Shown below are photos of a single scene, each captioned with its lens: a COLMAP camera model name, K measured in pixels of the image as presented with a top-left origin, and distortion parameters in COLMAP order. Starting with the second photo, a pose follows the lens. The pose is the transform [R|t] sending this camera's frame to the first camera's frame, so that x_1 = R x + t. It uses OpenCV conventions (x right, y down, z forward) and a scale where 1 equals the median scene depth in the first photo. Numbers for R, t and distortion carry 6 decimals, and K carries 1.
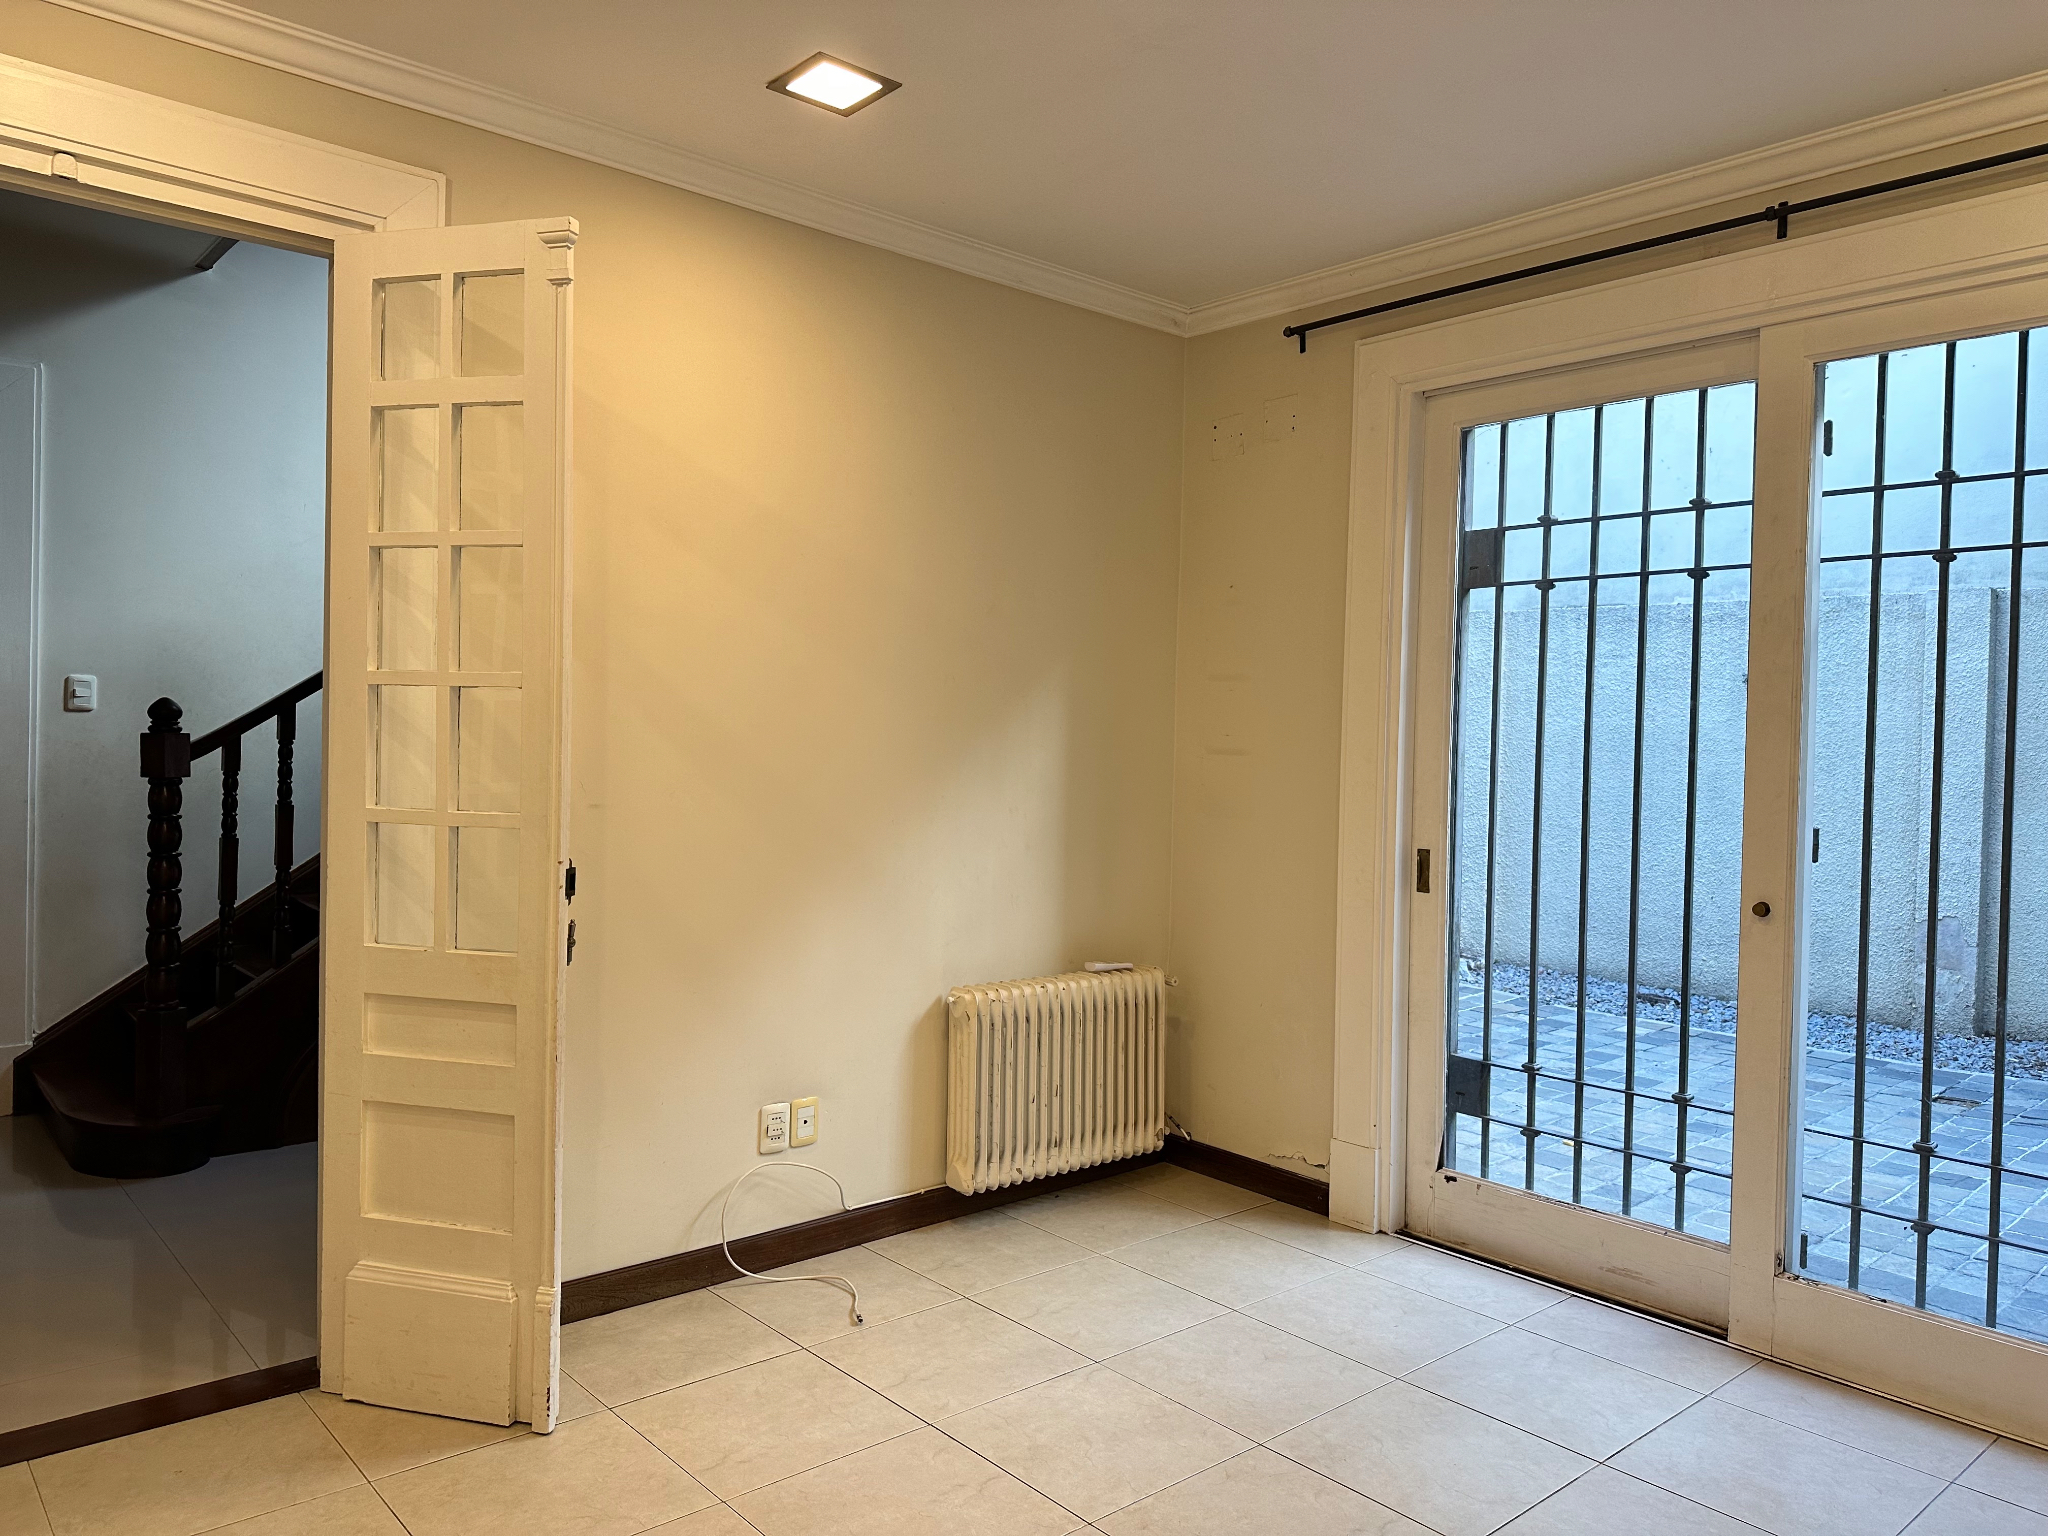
lens RADIAL K [[1434.3, 0, 1029.8], [0, 1434.3, 760.4], [0, 0, 1]] dist [0.048161, -0.046181]
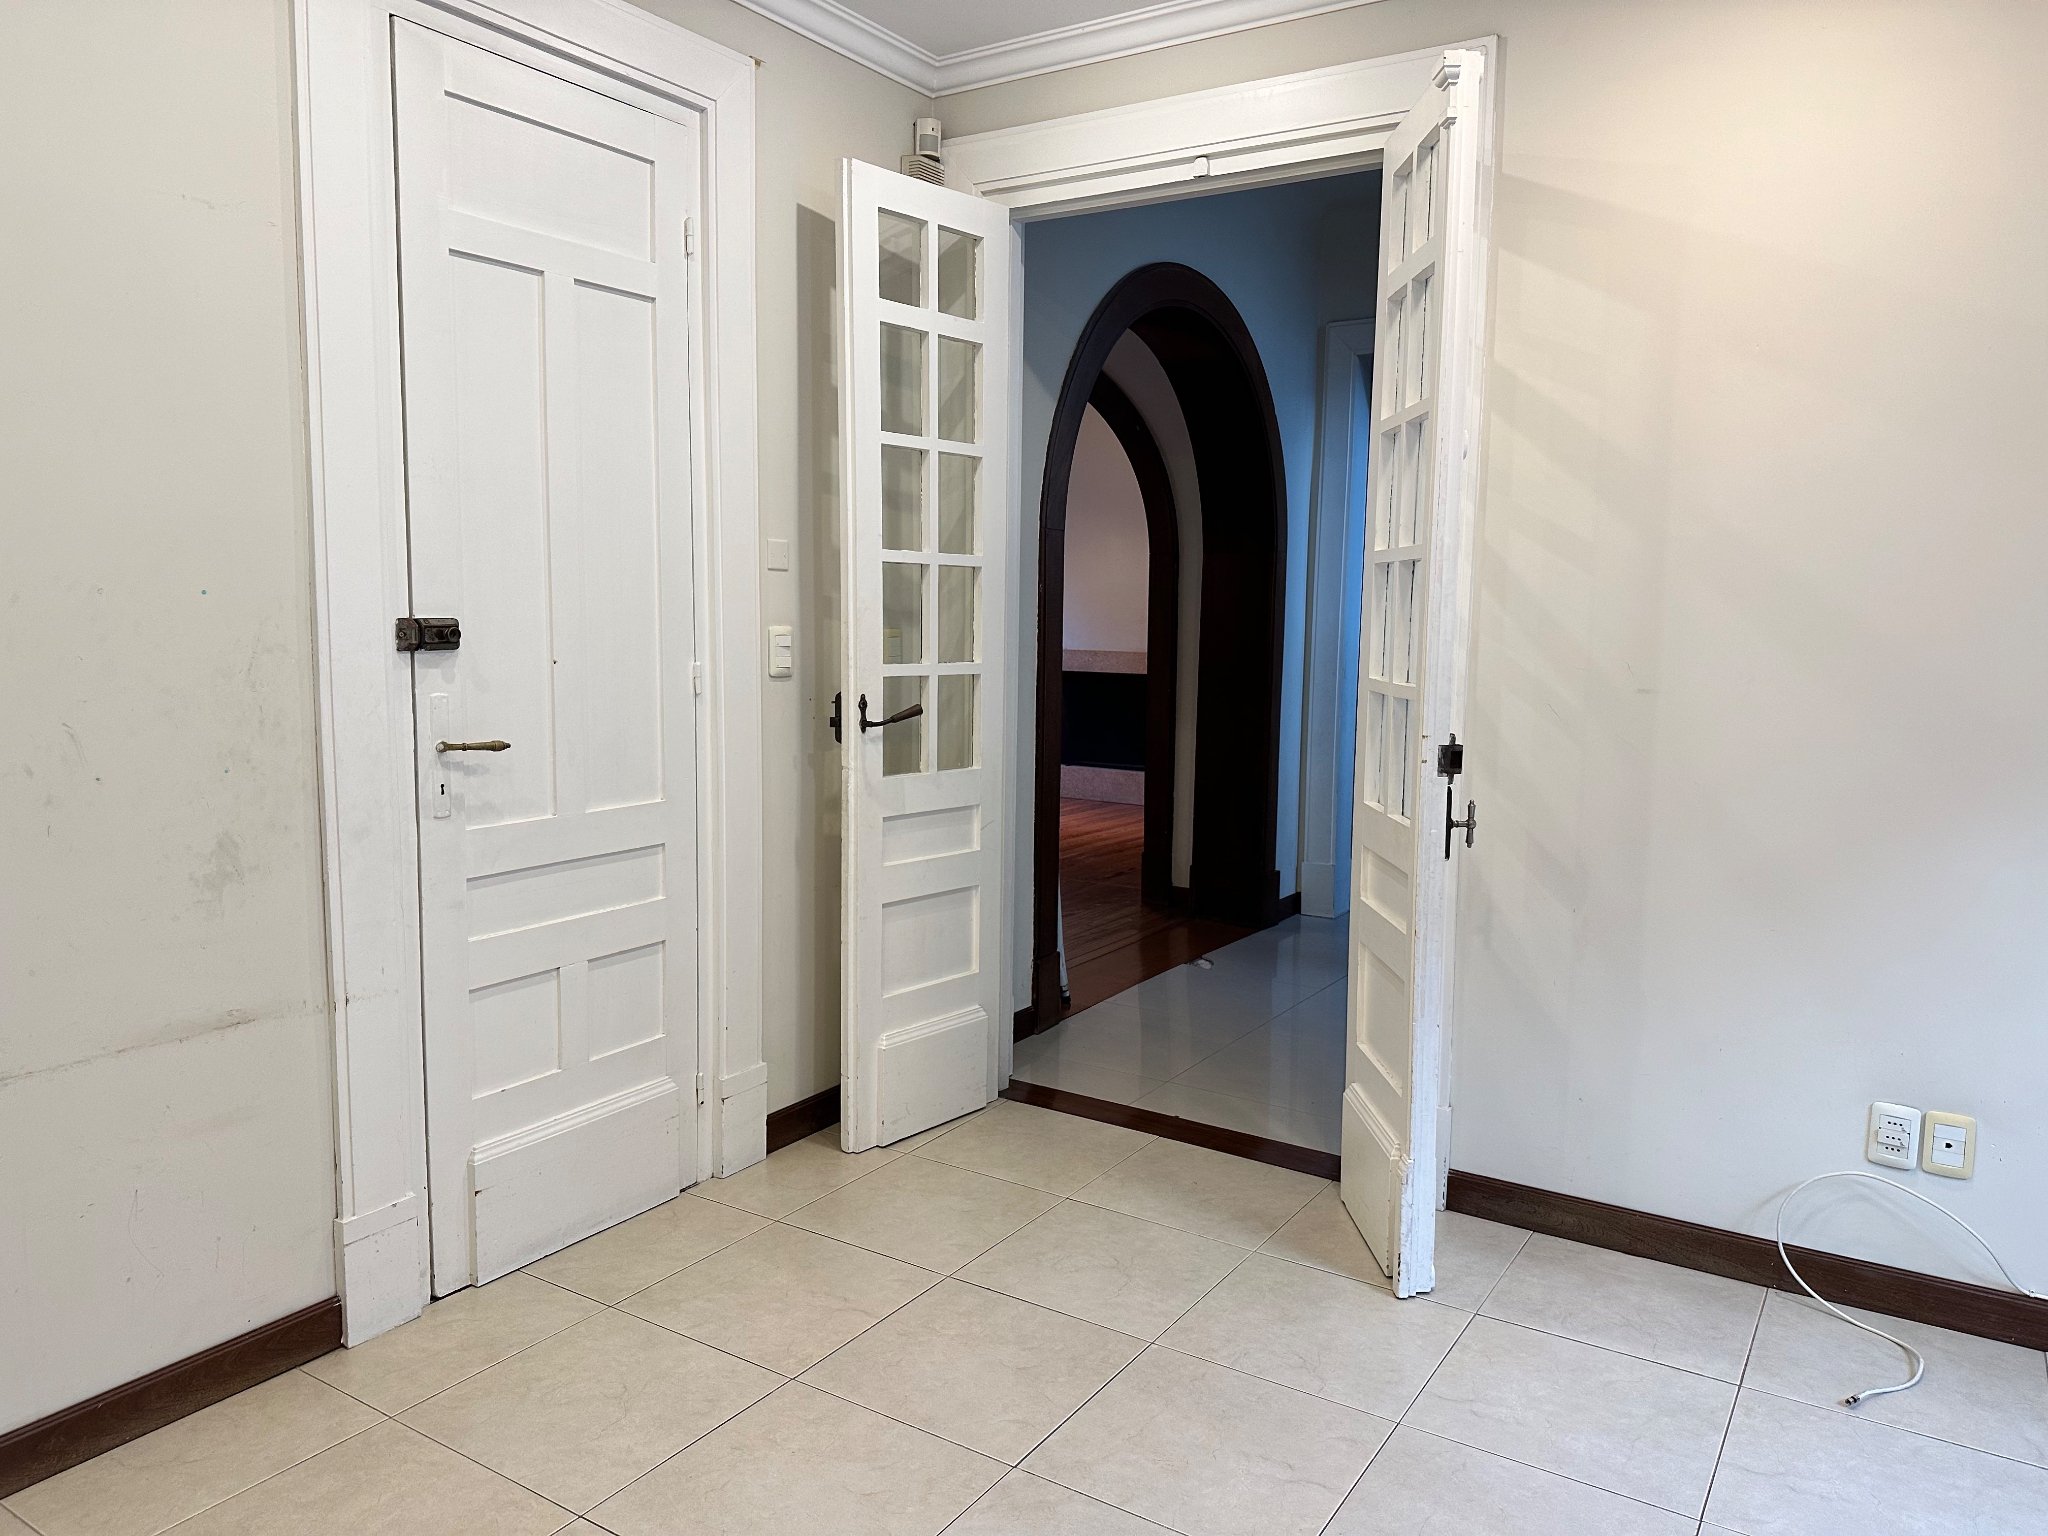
lens RADIAL K [[1434.3, 0, 1032.9], [0, 1434.3, 760.6], [0, 0, 1]] dist [0.048161, -0.046181]
pose [[0.292491, 0.084652, -0.952514, 0.456358], [-0.029988, 0.996396, 0.079343, 0.014928], [0.955798, 0.005357, 0.293975, 0.395920]]
